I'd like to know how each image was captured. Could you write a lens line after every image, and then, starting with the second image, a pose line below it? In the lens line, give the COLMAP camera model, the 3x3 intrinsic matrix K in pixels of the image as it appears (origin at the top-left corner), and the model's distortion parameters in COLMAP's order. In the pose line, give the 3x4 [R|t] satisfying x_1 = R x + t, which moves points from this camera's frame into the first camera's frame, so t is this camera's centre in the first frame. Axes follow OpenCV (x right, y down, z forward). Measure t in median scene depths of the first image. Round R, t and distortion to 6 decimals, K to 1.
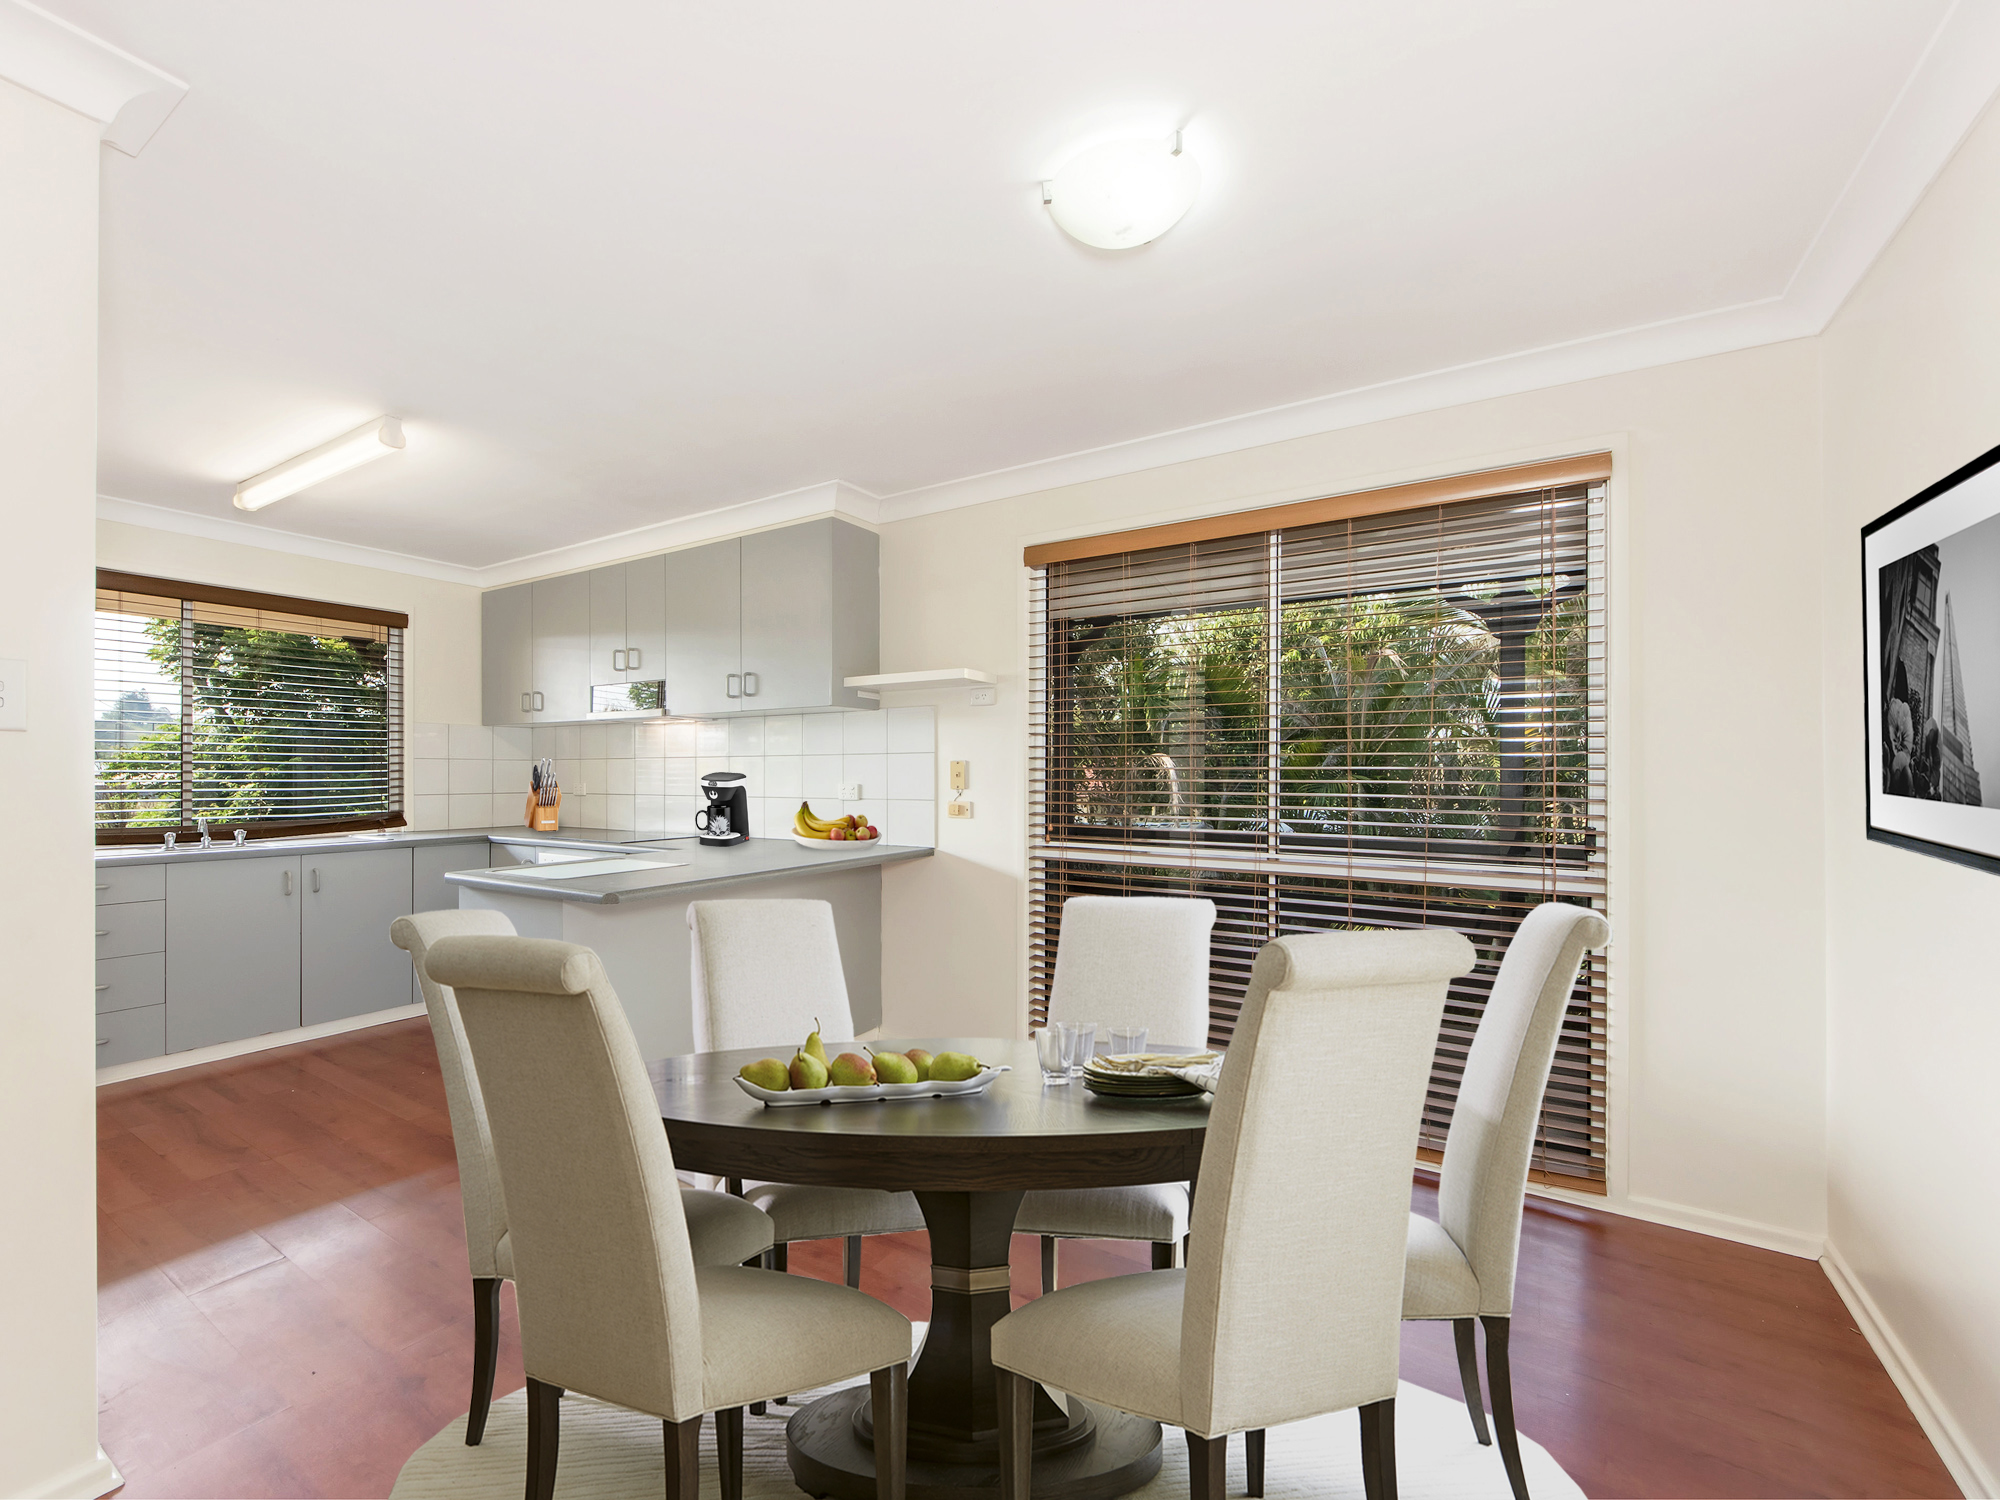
lens RADIAL K [[862.4, 0, 965.5], [0, 862.4, 765.3], [0, 0, 1]] dist [-0.009606, -0.000757]
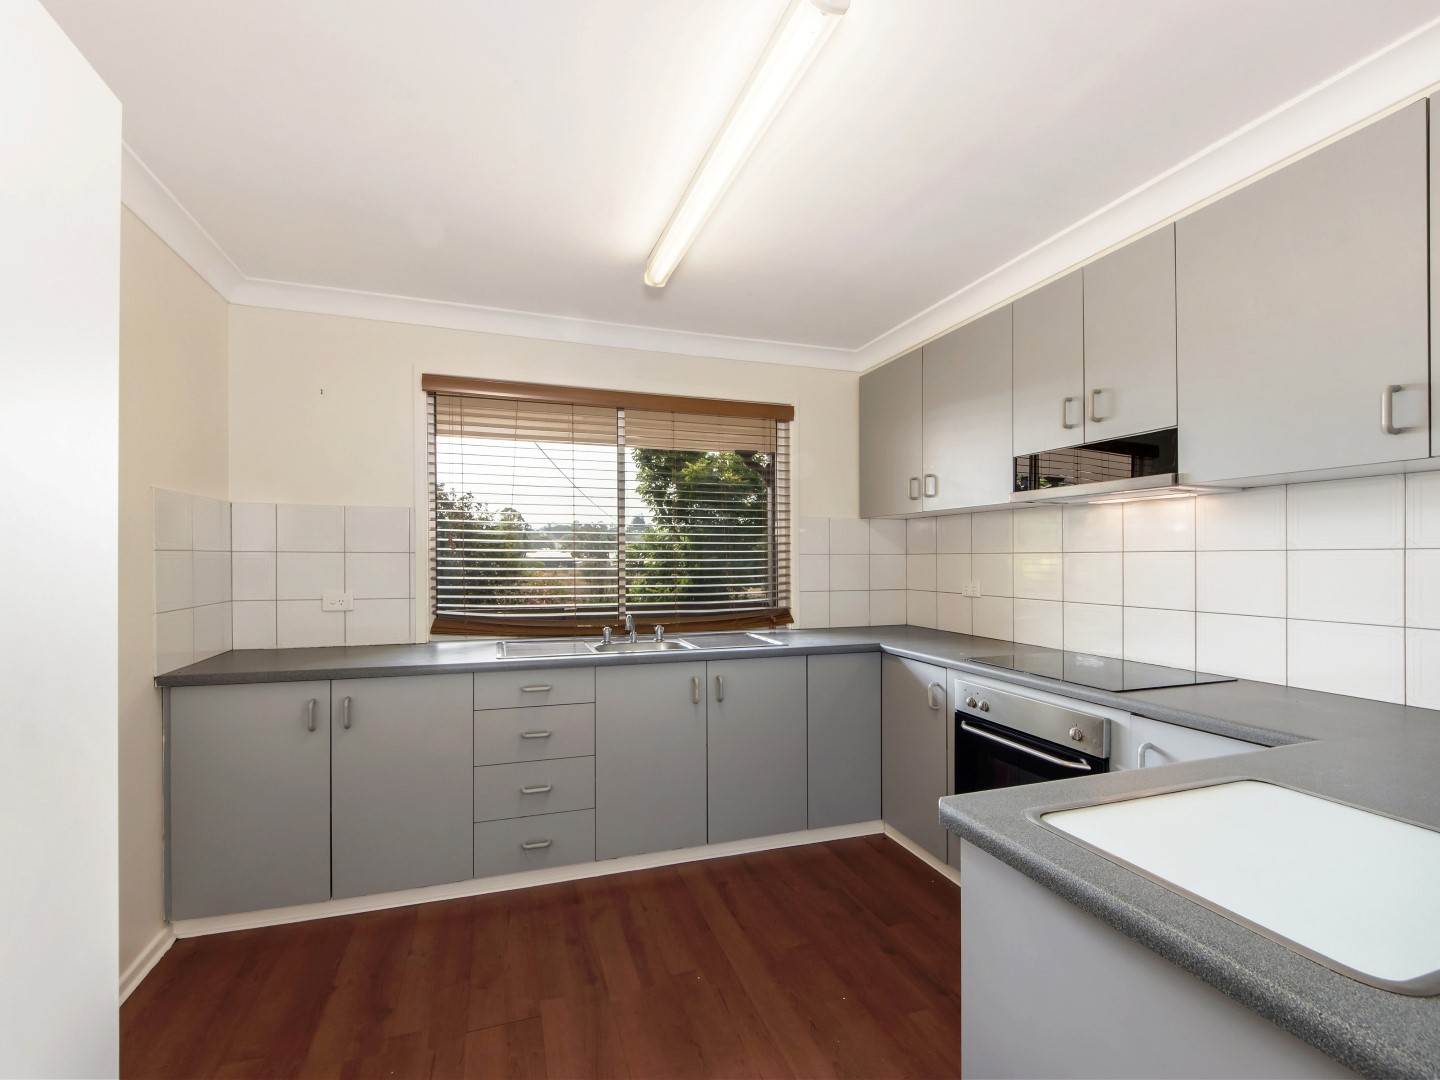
lens RADIAL K [[620.9, 0, 715.4], [0, 620.9, 545.7], [0, 0, 1]] dist [-0.009606, -0.000757]
pose [[0.796442, -0.012580, -0.604584, -0.296407], [0.005639, 0.999895, -0.013377, -0.009030], [0.604688, 0.007245, 0.796429, 0.387536]]
